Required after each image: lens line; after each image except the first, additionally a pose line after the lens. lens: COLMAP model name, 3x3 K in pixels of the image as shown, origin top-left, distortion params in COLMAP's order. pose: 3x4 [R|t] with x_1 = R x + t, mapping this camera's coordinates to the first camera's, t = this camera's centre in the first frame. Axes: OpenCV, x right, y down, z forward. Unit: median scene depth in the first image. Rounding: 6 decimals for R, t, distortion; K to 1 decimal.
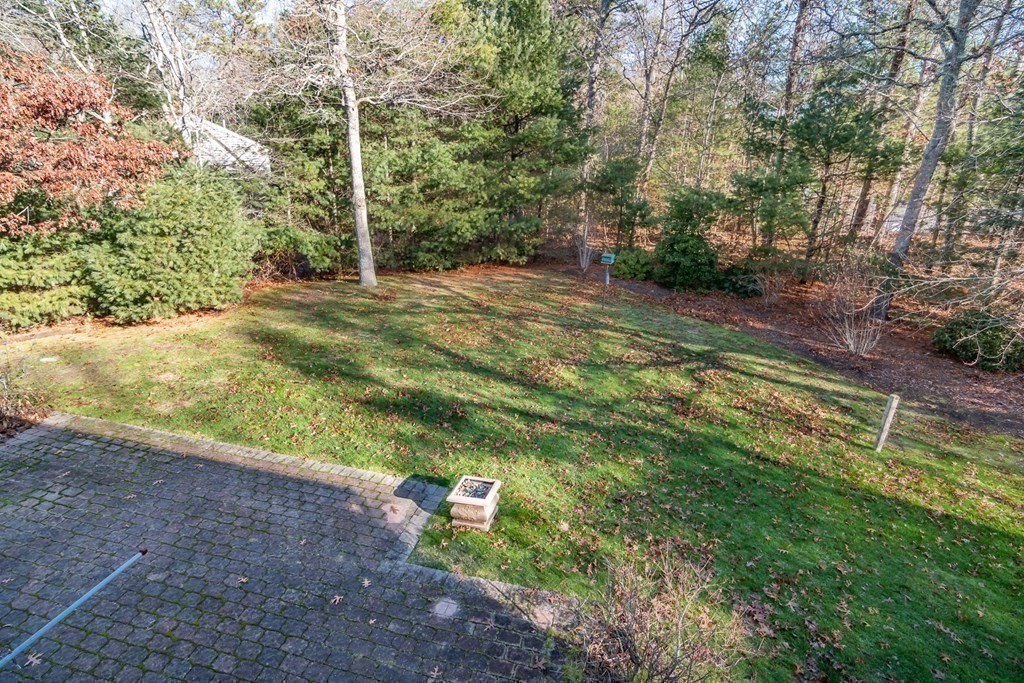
lens RADIAL K [[531.6, 0, 517.9], [0, 531.6, 343.3], [0, 0, 1]] dist [-0.004411, -0.001045]
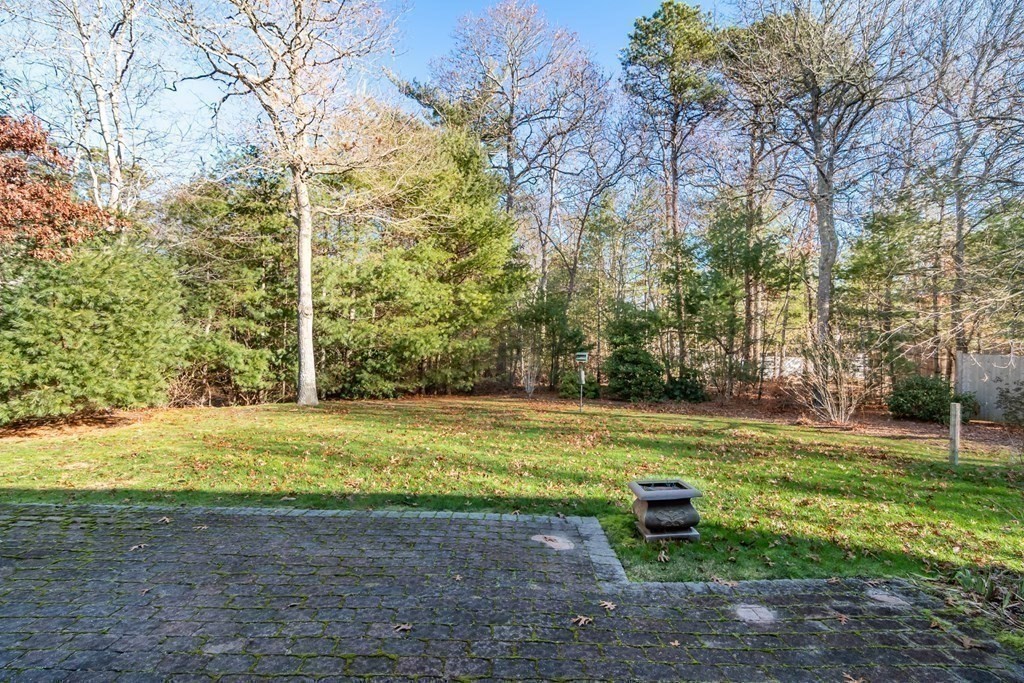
lens RADIAL K [[522.1, 0, 512.0], [0, 522.1, 341.5], [0, 0, 1]] dist [-0.002905, -0.000368]
pose [[0.963083, -0.002056, 0.269195, -0.224800], [0.102472, 0.927493, -0.359522, 0.153629], [-0.248937, 0.373835, 0.893464, 0.157590]]
